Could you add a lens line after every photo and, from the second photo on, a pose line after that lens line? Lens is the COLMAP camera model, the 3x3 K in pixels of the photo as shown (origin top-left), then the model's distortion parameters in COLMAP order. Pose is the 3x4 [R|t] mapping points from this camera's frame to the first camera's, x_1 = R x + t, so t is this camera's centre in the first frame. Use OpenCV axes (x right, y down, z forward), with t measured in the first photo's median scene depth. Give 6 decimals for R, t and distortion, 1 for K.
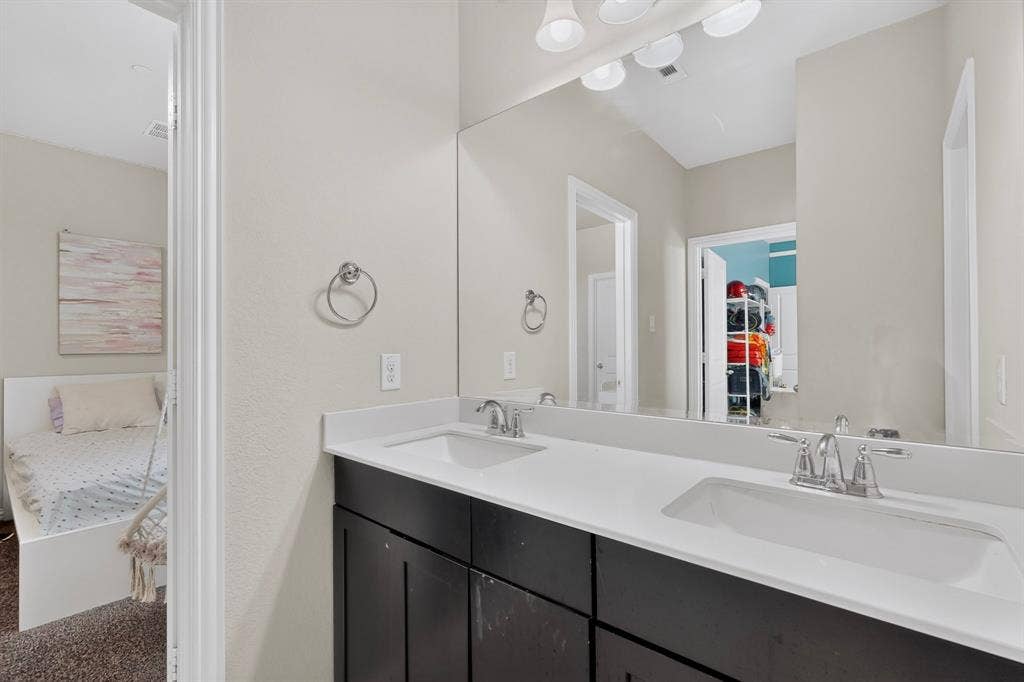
lens RADIAL K [[451.5, 0, 509.5], [0, 451.5, 343.1], [0, 0, 1]] dist [0.000404, -0.000040]
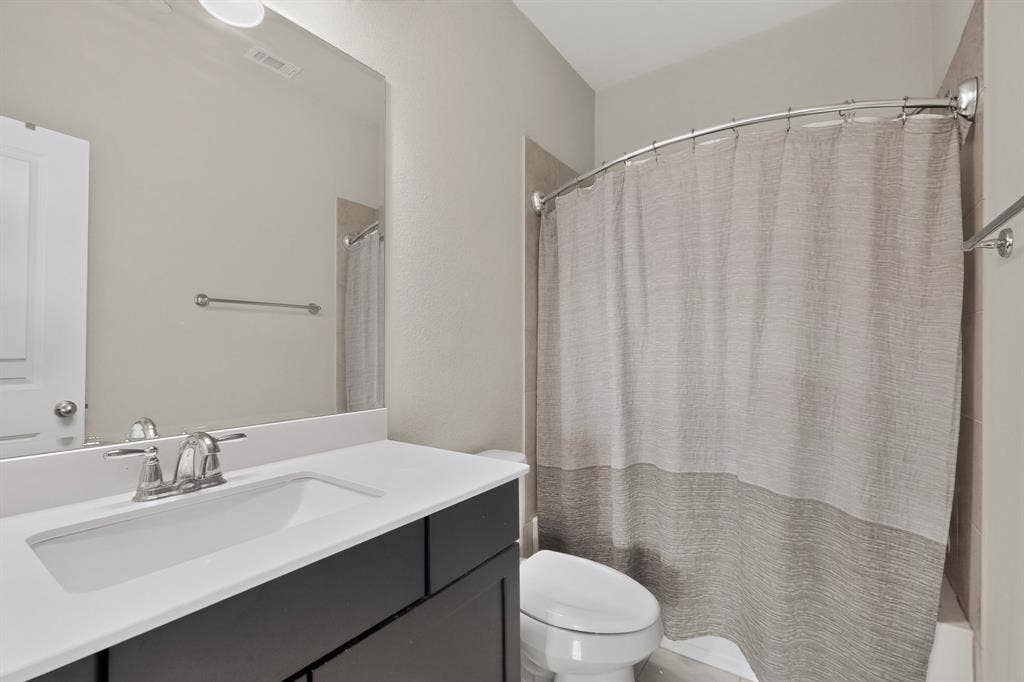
lens RADIAL K [[451.5, 0, 512.6], [0, 451.5, 344.8], [0, 0, 1]] dist [0.000404, -0.000040]
pose [[-0.083343, 0.020779, 0.996304, -0.372357], [-0.006469, 0.999750, -0.021392, 0.012418], [-0.996500, -0.008228, -0.083188, 0.356846]]
